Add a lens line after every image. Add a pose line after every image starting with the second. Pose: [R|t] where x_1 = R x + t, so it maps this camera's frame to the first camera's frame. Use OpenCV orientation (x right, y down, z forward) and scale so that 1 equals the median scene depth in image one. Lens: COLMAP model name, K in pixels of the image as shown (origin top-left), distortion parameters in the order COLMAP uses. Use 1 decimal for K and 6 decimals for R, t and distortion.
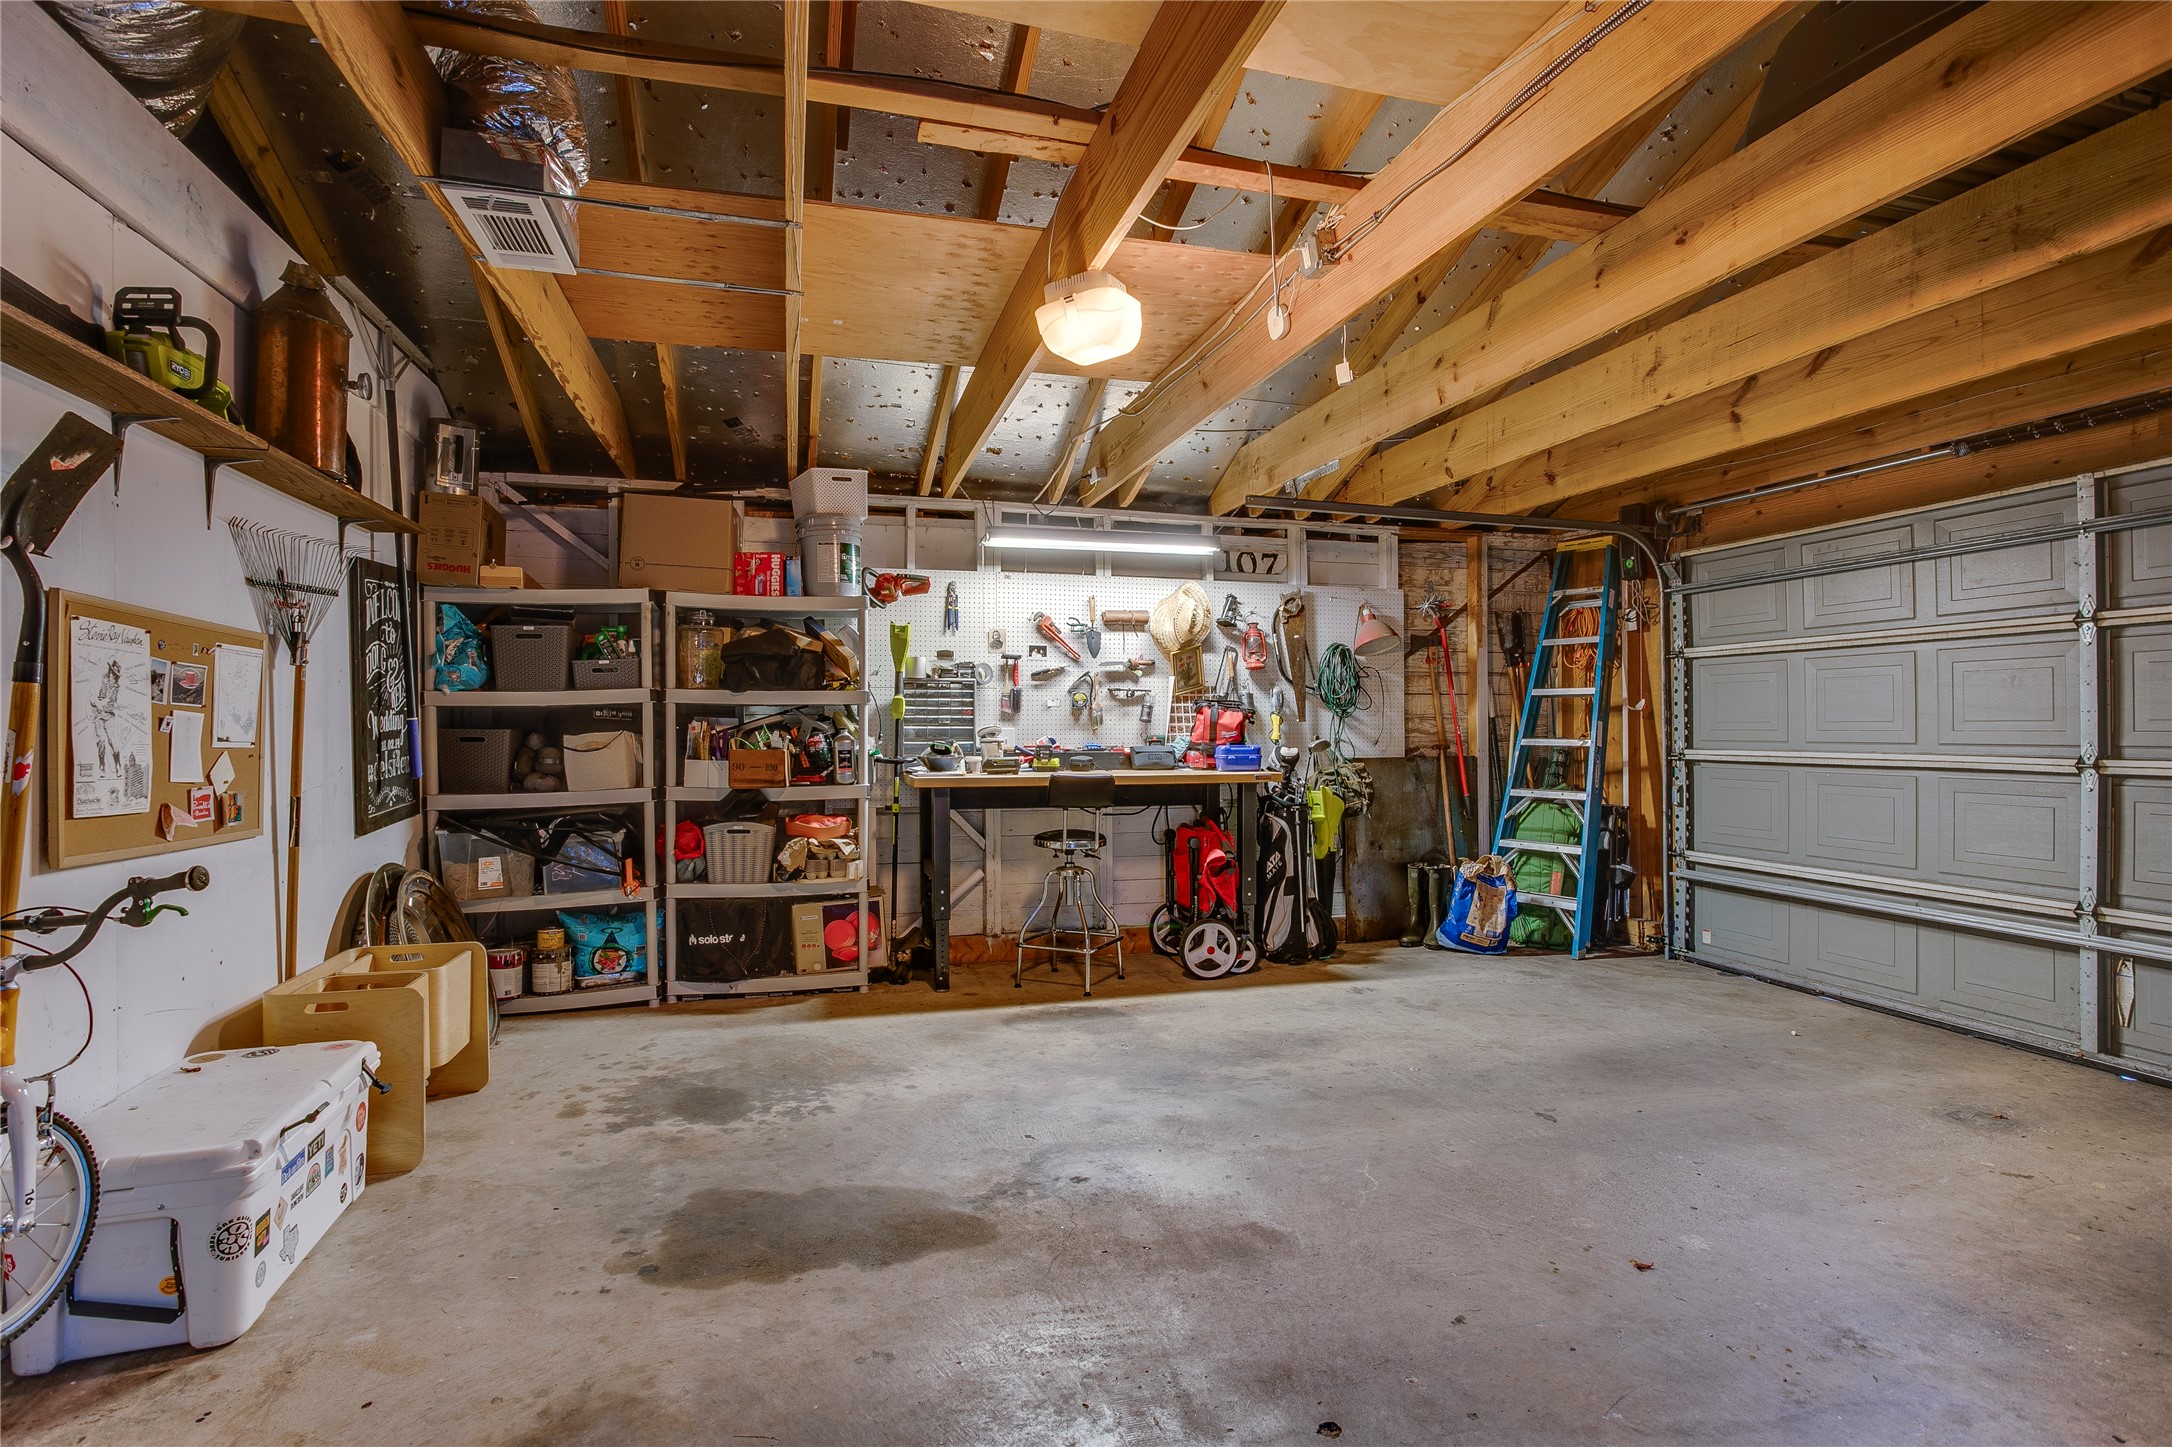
lens RADIAL K [[1046.6, 0, 1091.6], [0, 1046.6, 724.0], [0, 0, 1]] dist [-0.060667, 0.029821]
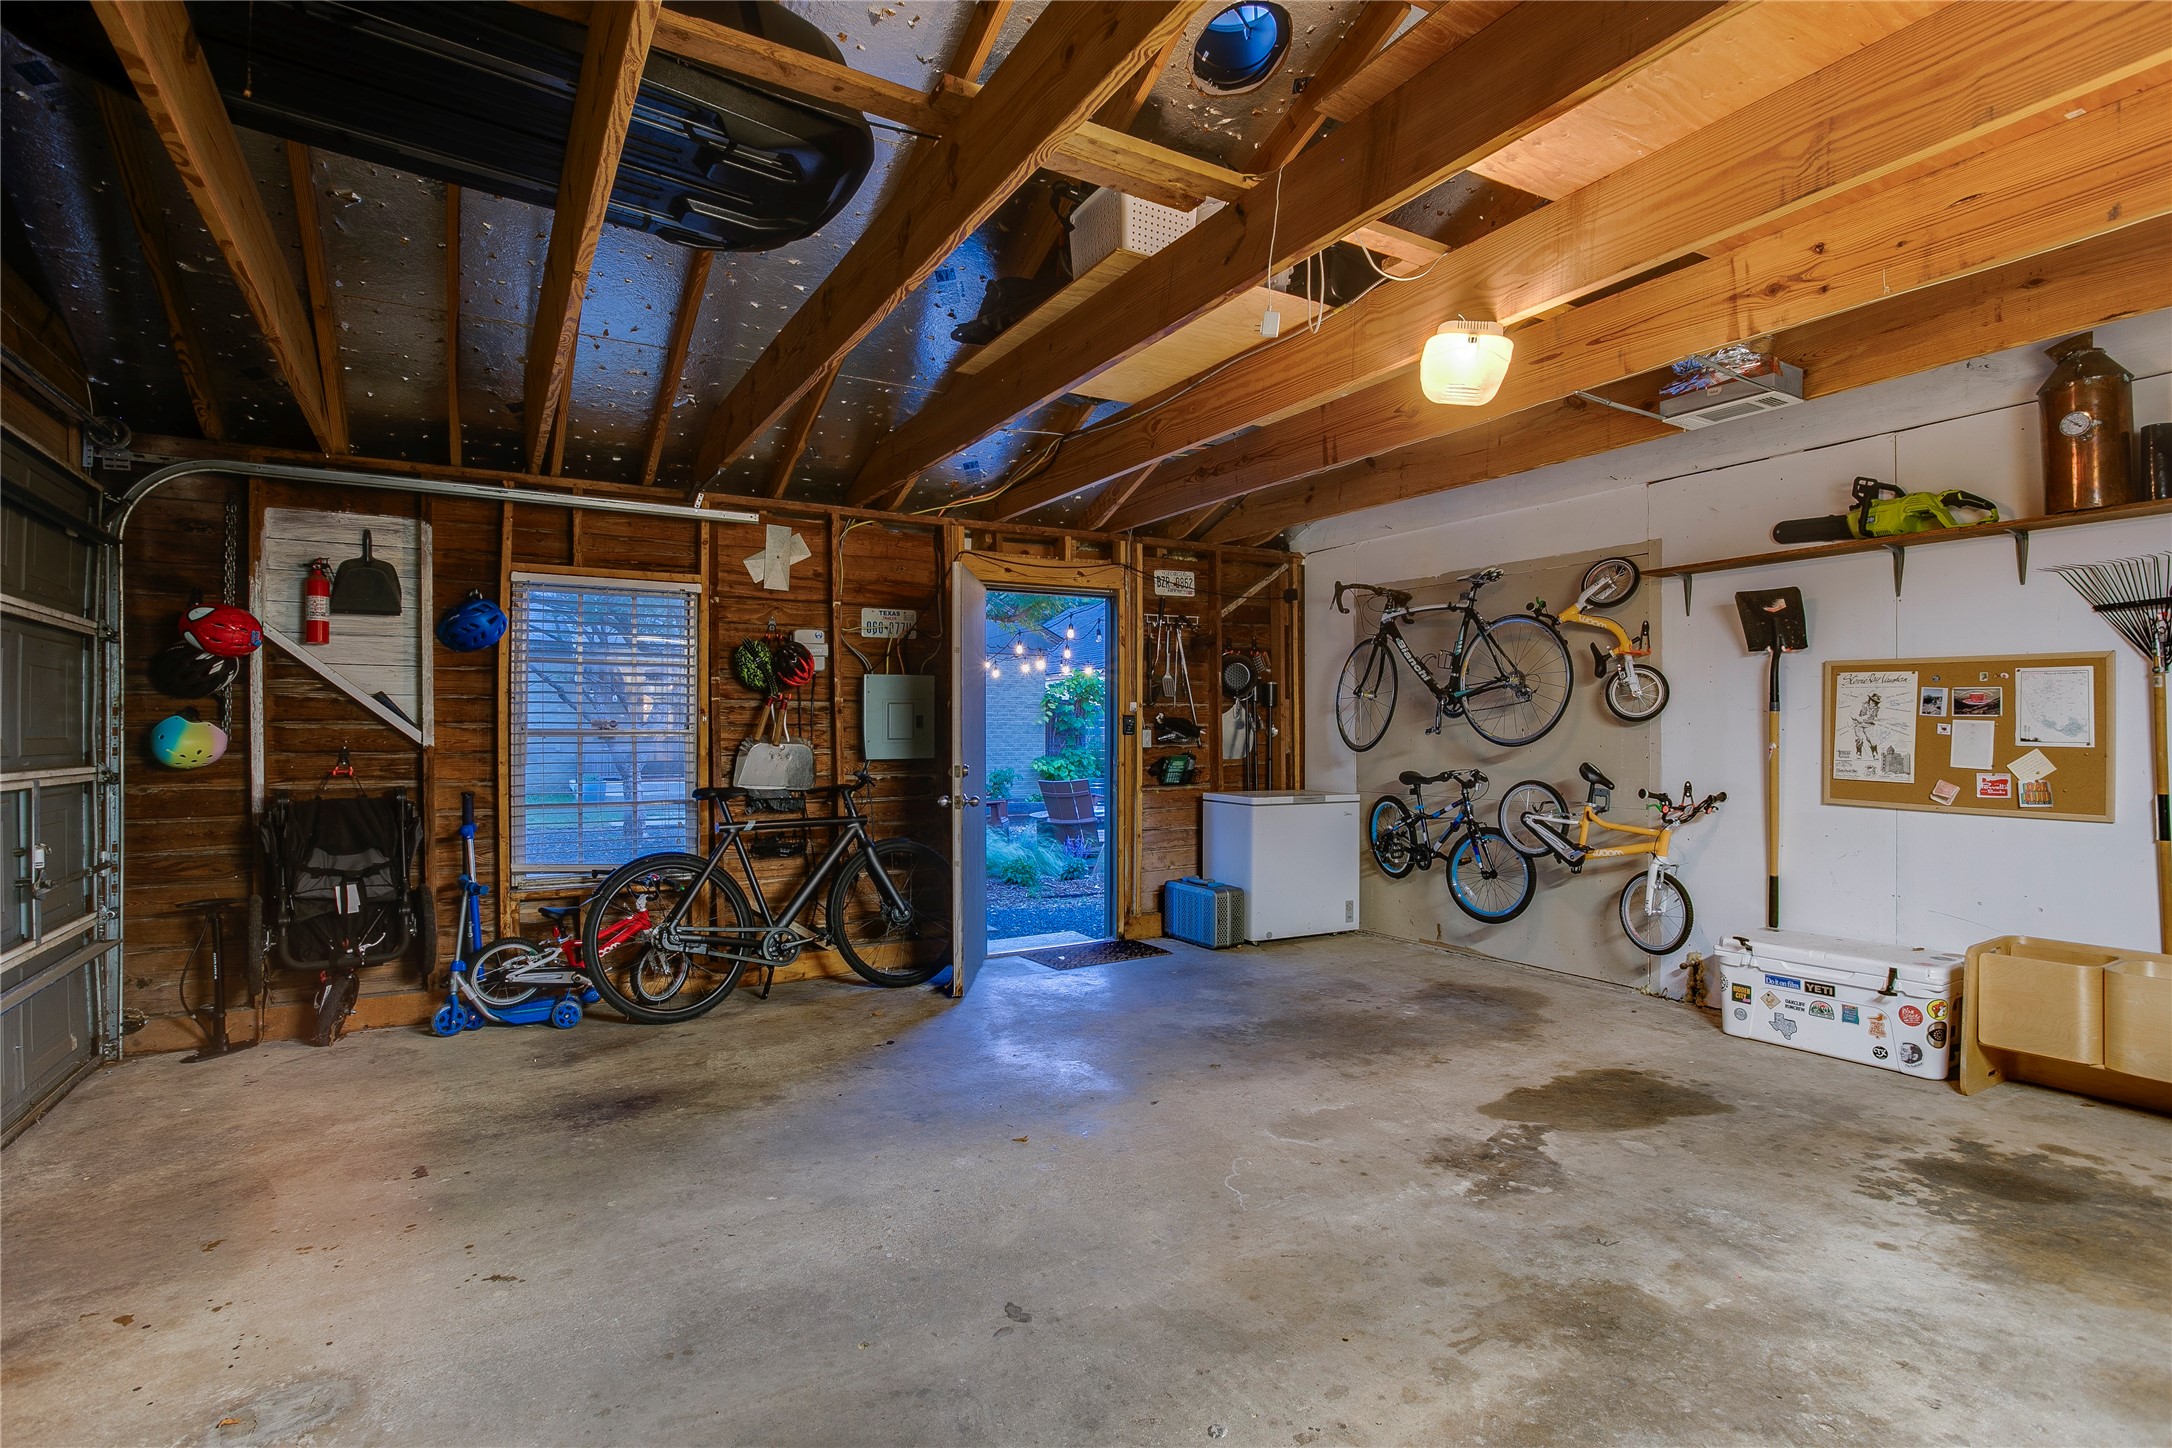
lens RADIAL K [[1046.6, 0, 1091.6], [0, 1046.6, 724.5], [0, 0, 1]] dist [-0.060667, 0.029821]
pose [[-0.967658, 0.001959, -0.252259, 0.572679], [0.005001, 0.999922, -0.011417, 0.003105], [0.252217, -0.012309, -0.967592, 1.695235]]
